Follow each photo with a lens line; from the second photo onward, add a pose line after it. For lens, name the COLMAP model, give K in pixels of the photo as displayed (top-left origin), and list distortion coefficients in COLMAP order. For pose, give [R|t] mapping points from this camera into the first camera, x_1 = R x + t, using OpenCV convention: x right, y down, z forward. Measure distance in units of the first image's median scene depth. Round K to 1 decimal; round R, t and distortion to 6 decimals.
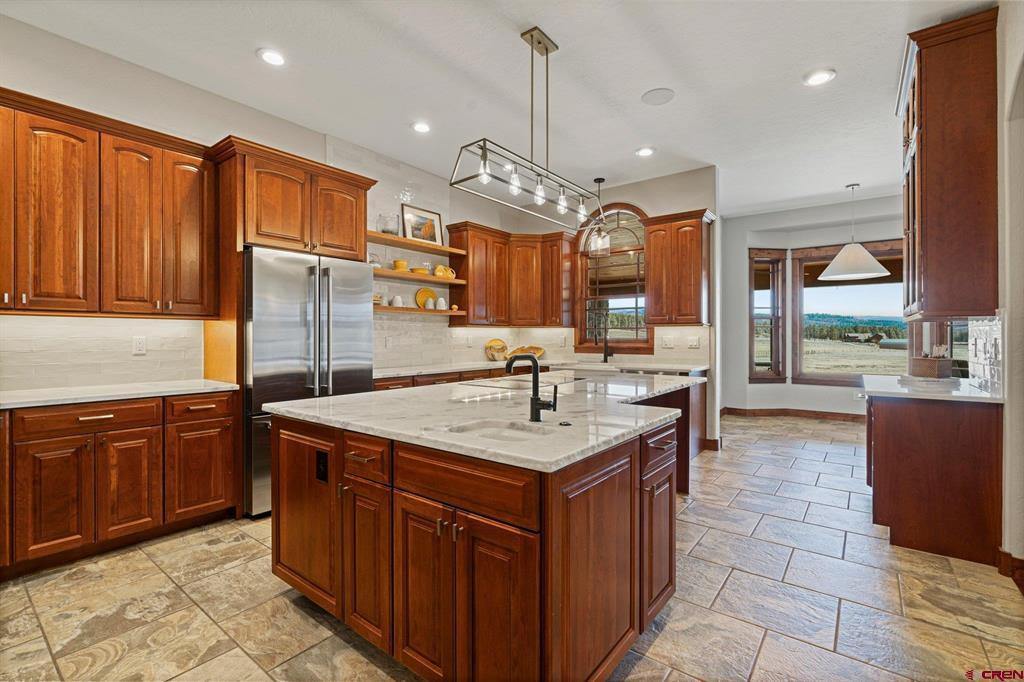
lens RADIAL K [[465.9, 0, 511.0], [0, 465.9, 337.6], [0, 0, 1]] dist [0.001231, 0.000374]
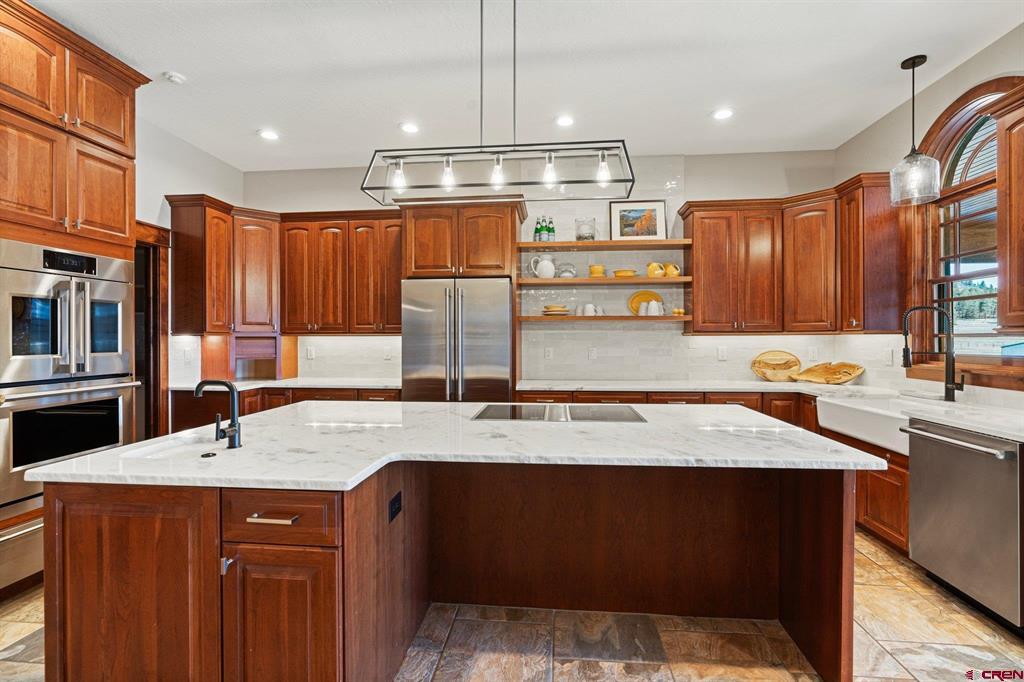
lens RADIAL K [[465.9, 0, 515.8], [0, 465.9, 336.3], [0, 0, 1]] dist [0.001231, 0.000374]
pose [[0.532547, -0.004657, -0.846388, 0.437218], [0.001320, 0.999988, -0.004671, -0.019105], [0.846400, 0.001371, 0.532546, 0.352232]]
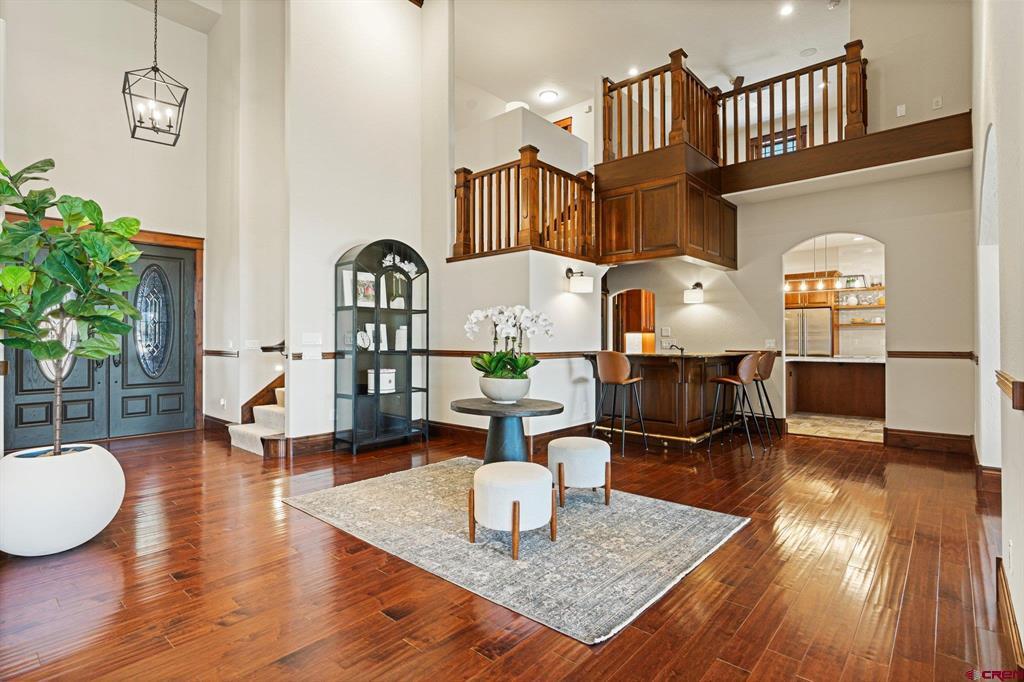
lens RADIAL K [[503.7, 0, 512.4], [0, 503.7, 335.4], [0, 0, 1]] dist [-0.003679, 0.002418]
pose [[-0.063330, 0.001264, -0.997992, 1.765596], [-0.000230, 0.999999, 0.001281, -0.017930], [0.997993, 0.000311, -0.063329, -0.329431]]
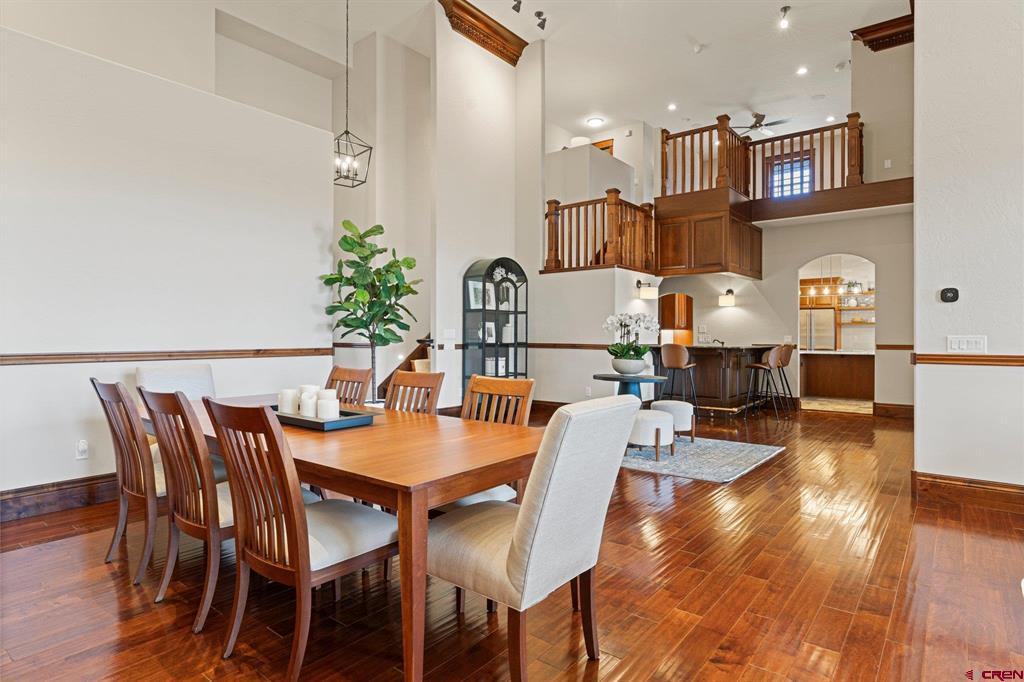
lens RADIAL K [[559.7, 0, 511.8], [0, 559.7, 334.5], [0, 0, 1]] dist [0.004033, -0.003317]
pose [[-0.019221, 0.007894, -0.999784, 2.291639], [-0.004804, 0.999957, 0.007988, -0.020363], [0.999804, 0.004956, -0.019182, -0.623658]]
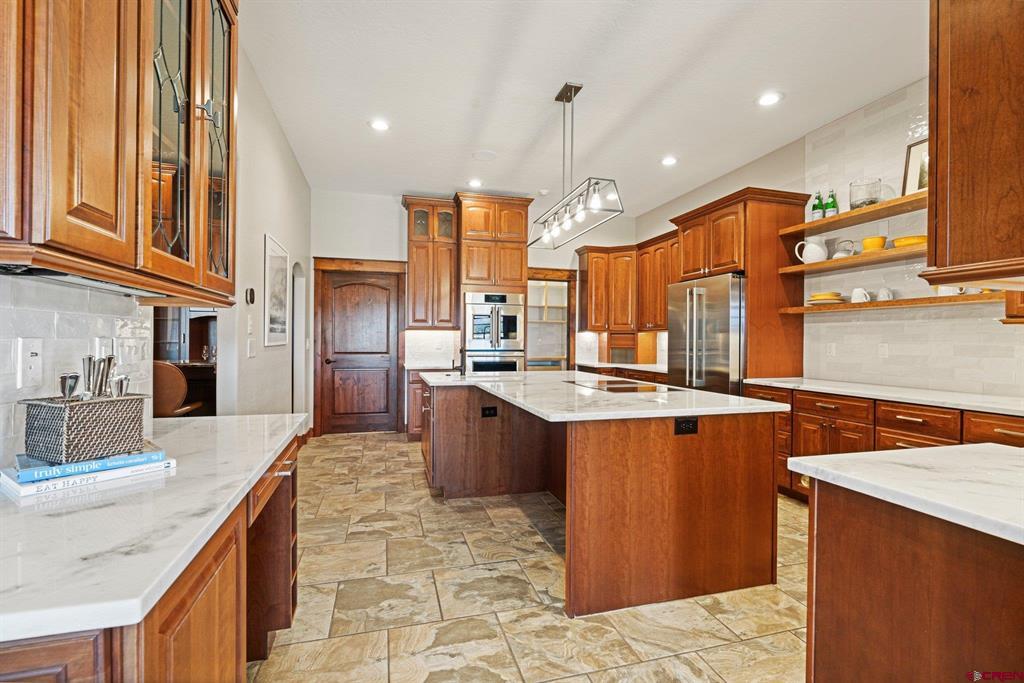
lens RADIAL K [[465.9, 0, 509.6], [0, 465.9, 343.9], [0, 0, 1]] dist [0.001231, 0.000374]
pose [[-0.605351, 0.003021, -0.795953, 0.642705], [-0.007038, 0.999933, 0.009148, -0.002504], [0.795928, 0.011140, -0.605289, 0.940866]]
